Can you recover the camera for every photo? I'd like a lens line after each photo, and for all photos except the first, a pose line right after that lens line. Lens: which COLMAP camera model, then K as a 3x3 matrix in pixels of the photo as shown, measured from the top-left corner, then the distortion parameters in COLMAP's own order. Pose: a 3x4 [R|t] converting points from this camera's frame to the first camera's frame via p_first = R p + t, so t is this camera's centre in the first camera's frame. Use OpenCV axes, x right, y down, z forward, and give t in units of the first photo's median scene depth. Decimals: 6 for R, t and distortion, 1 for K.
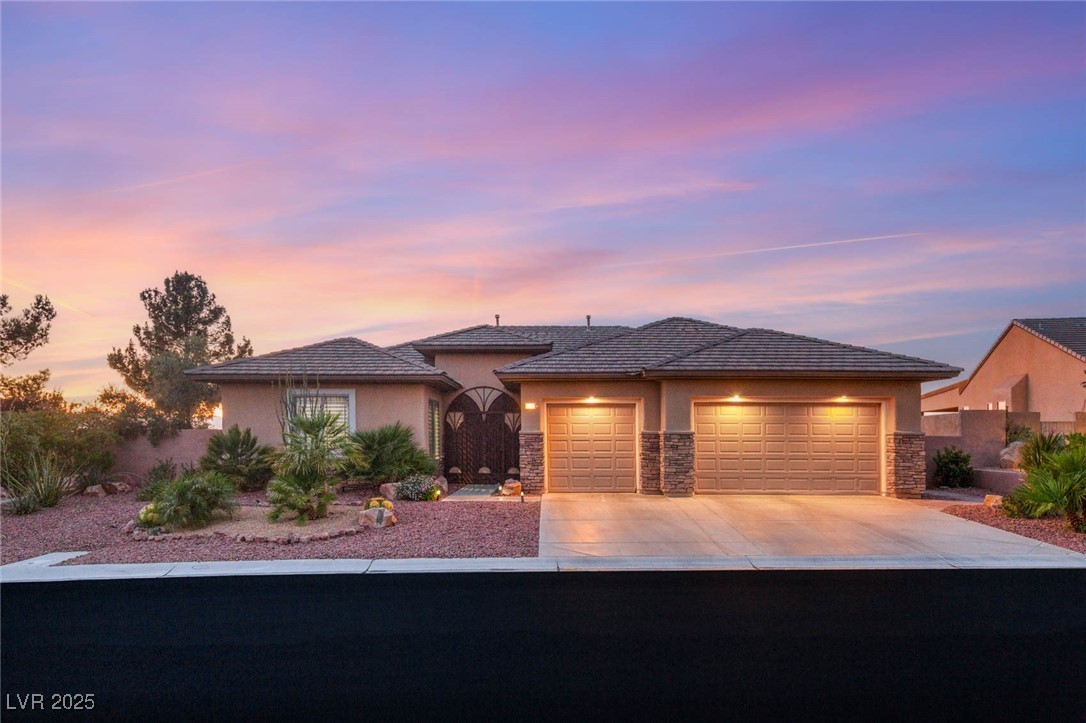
lens RADIAL K [[666.0, 0, 543.5], [0, 666.0, 371.3], [0, 0, 1]] dist [0.005387, -0.005143]
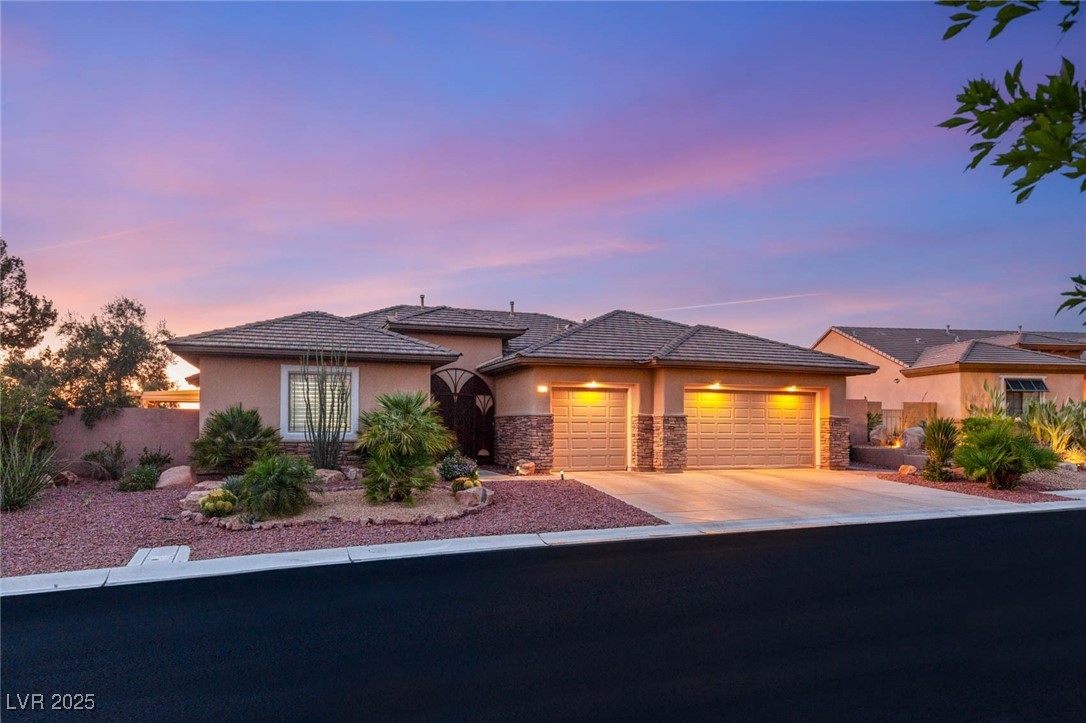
lens RADIAL K [[679.9, 0, 543.4], [0, 679.9, 350.2], [0, 0, 1]] dist [0.011653, 0.007490]
pose [[0.939936, 0.039651, 0.339041, -0.388962], [-0.037437, 0.999214, -0.013069, 0.005068], [-0.339293, -0.000409, 0.940681, -0.005509]]
